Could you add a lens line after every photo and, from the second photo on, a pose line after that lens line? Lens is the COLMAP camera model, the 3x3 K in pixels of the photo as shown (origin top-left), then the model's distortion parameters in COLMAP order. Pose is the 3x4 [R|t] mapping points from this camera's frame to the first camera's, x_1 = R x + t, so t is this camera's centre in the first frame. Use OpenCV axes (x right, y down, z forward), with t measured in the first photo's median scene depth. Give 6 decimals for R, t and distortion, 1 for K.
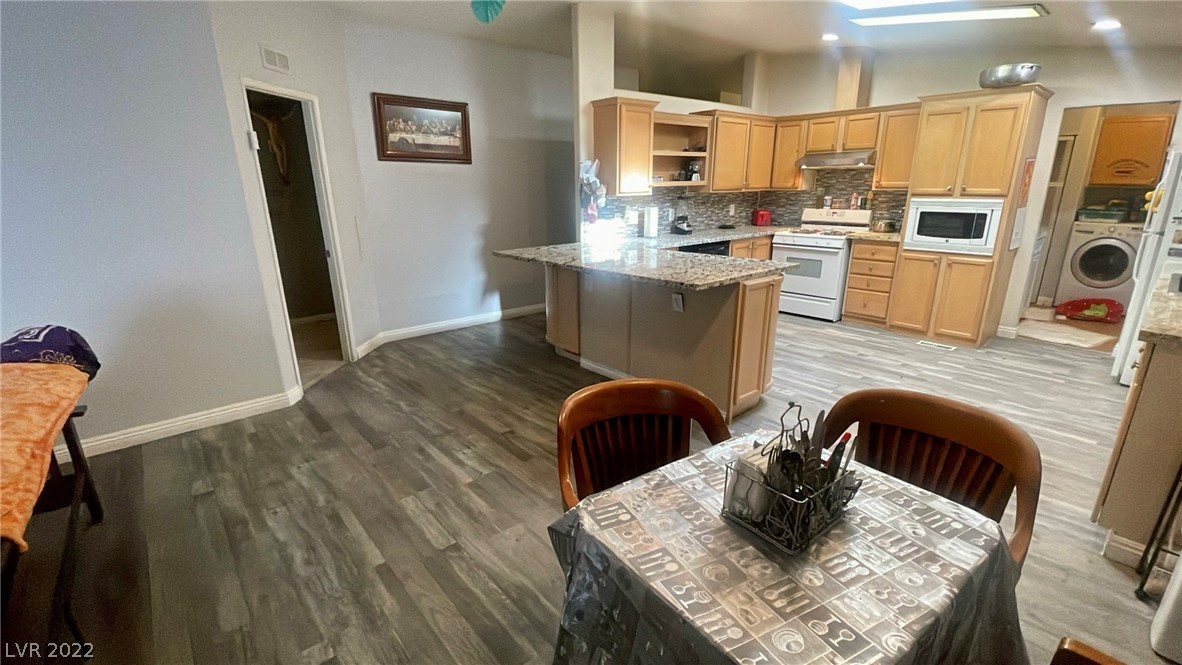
lens RADIAL K [[506.8, 0, 585.5], [0, 506.8, 335.7], [0, 0, 1]] dist [0.034032, -0.030581]
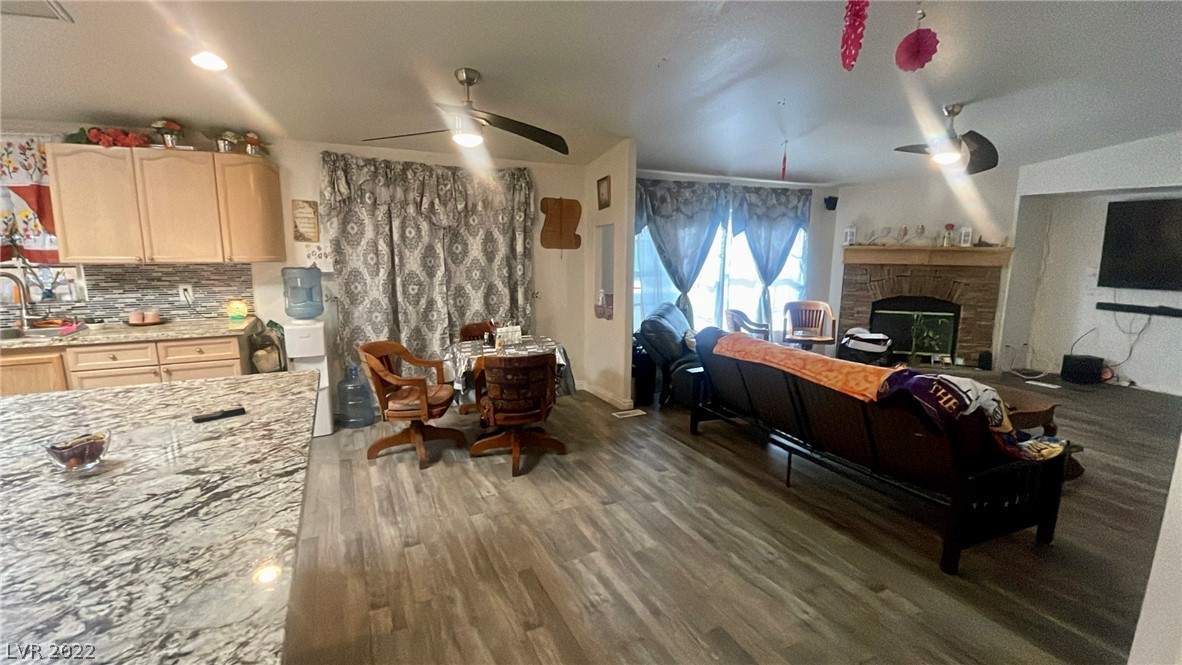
lens RADIAL K [[508.8, 0, 590.8], [0, 508.8, 335.6], [0, 0, 1]] dist [0.019545, -0.020156]
pose [[-0.968217, -0.037543, 0.247277, -0.232385], [0.074973, 0.899640, 0.430148, -0.262119], [-0.238609, 0.435016, -0.868232, 0.864486]]
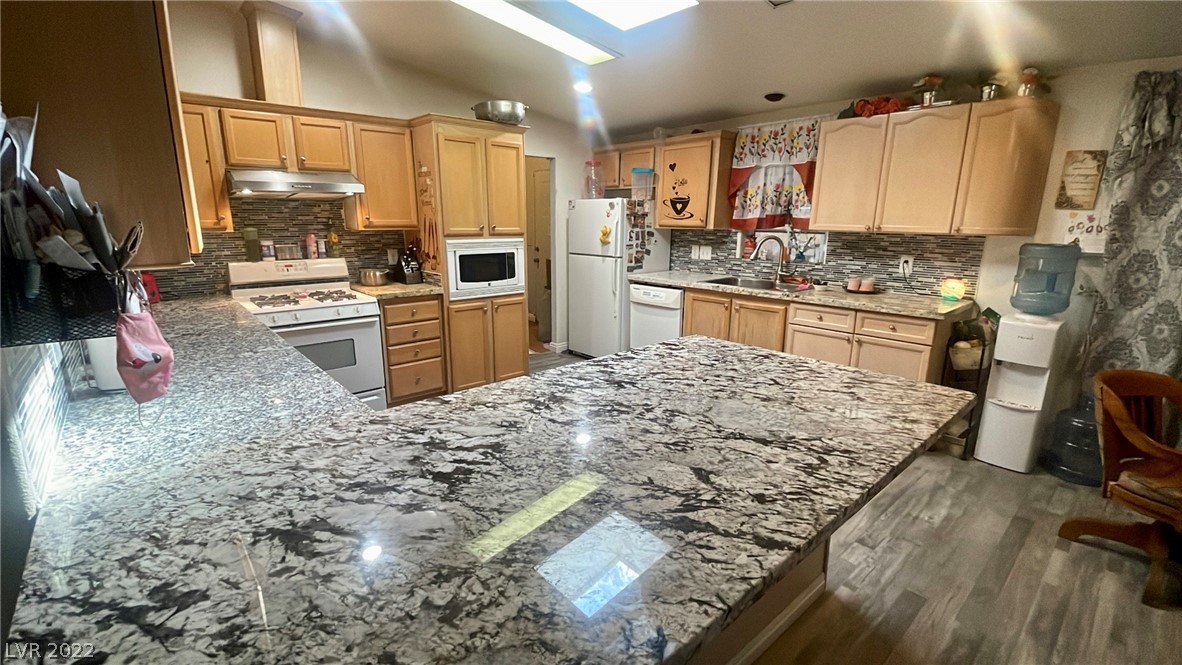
lens RADIAL K [[506.8, 0, 585.5], [0, 506.8, 335.7], [0, 0, 1]] dist [0.034032, -0.030581]
pose [[-0.007357, -0.218907, 0.975718, -0.179548], [0.278858, 0.936588, 0.212230, -0.222543], [-0.960304, 0.273648, 0.054154, 0.740812]]
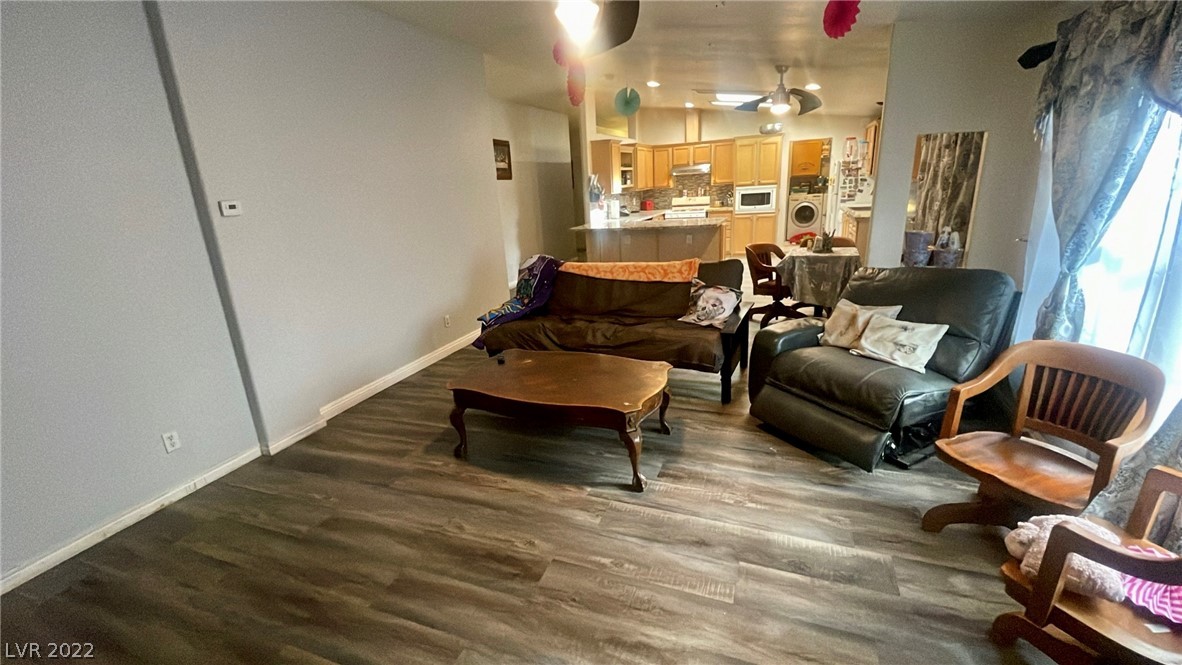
lens RADIAL K [[506.8, 0, 585.5], [0, 506.8, 335.7], [0, 0, 1]] dist [0.034032, -0.030581]
pose [[0.882463, -0.174719, 0.436729, -0.801151], [0.180805, 0.983121, 0.027973, 0.129076], [-0.434245, 0.054278, 0.899158, -0.471226]]
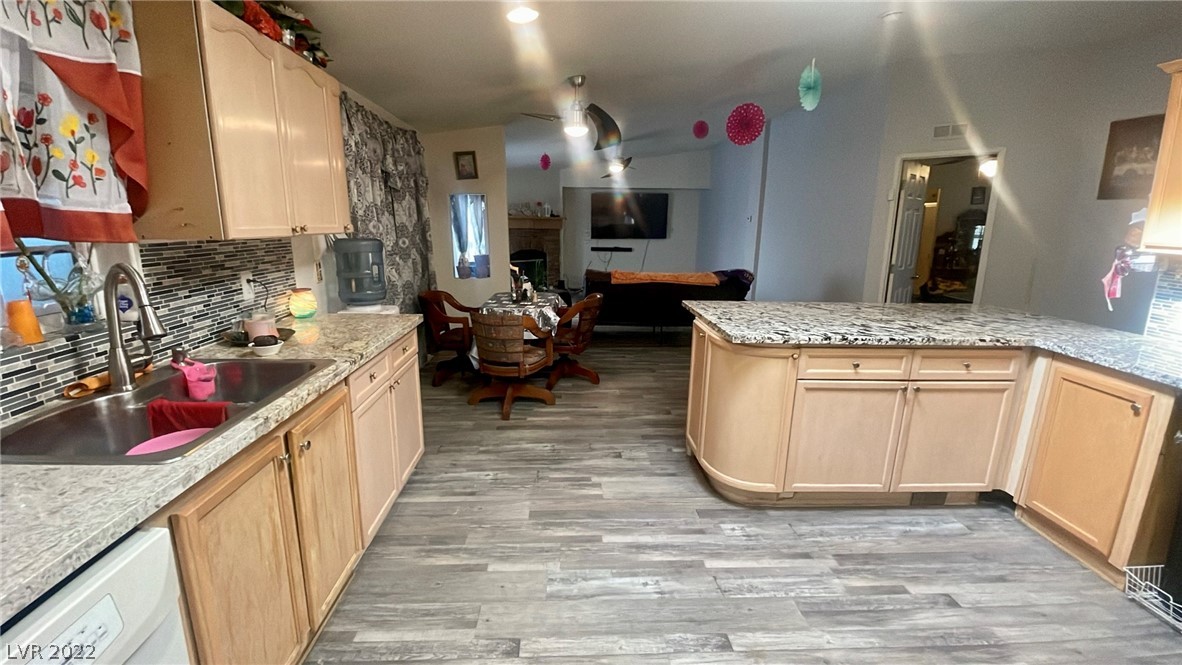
lens RADIAL K [[508.8, 0, 590.8], [0, 508.8, 335.6], [0, 0, 1]] dist [0.019545, -0.020156]
pose [[-0.609947, 0.175733, -0.772711, 0.729864], [-0.231759, 0.892908, 0.386010, -0.247967], [0.757794, 0.414528, -0.503899, 0.806501]]
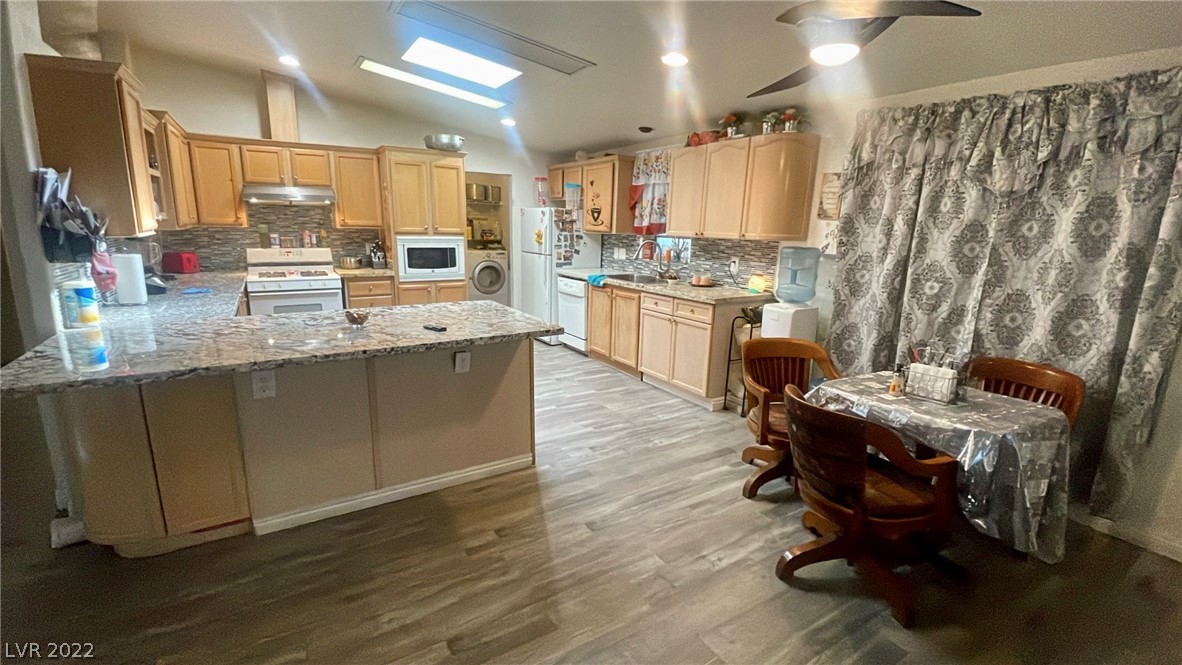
lens RADIAL K [[506.8, 0, 585.5], [0, 506.8, 335.7], [0, 0, 1]] dist [0.034032, -0.030581]
pose [[0.159015, -0.198964, 0.967020, -0.384484], [0.257642, 0.953905, 0.153900, -0.120821], [-0.953066, 0.224673, 0.202947, 0.410377]]
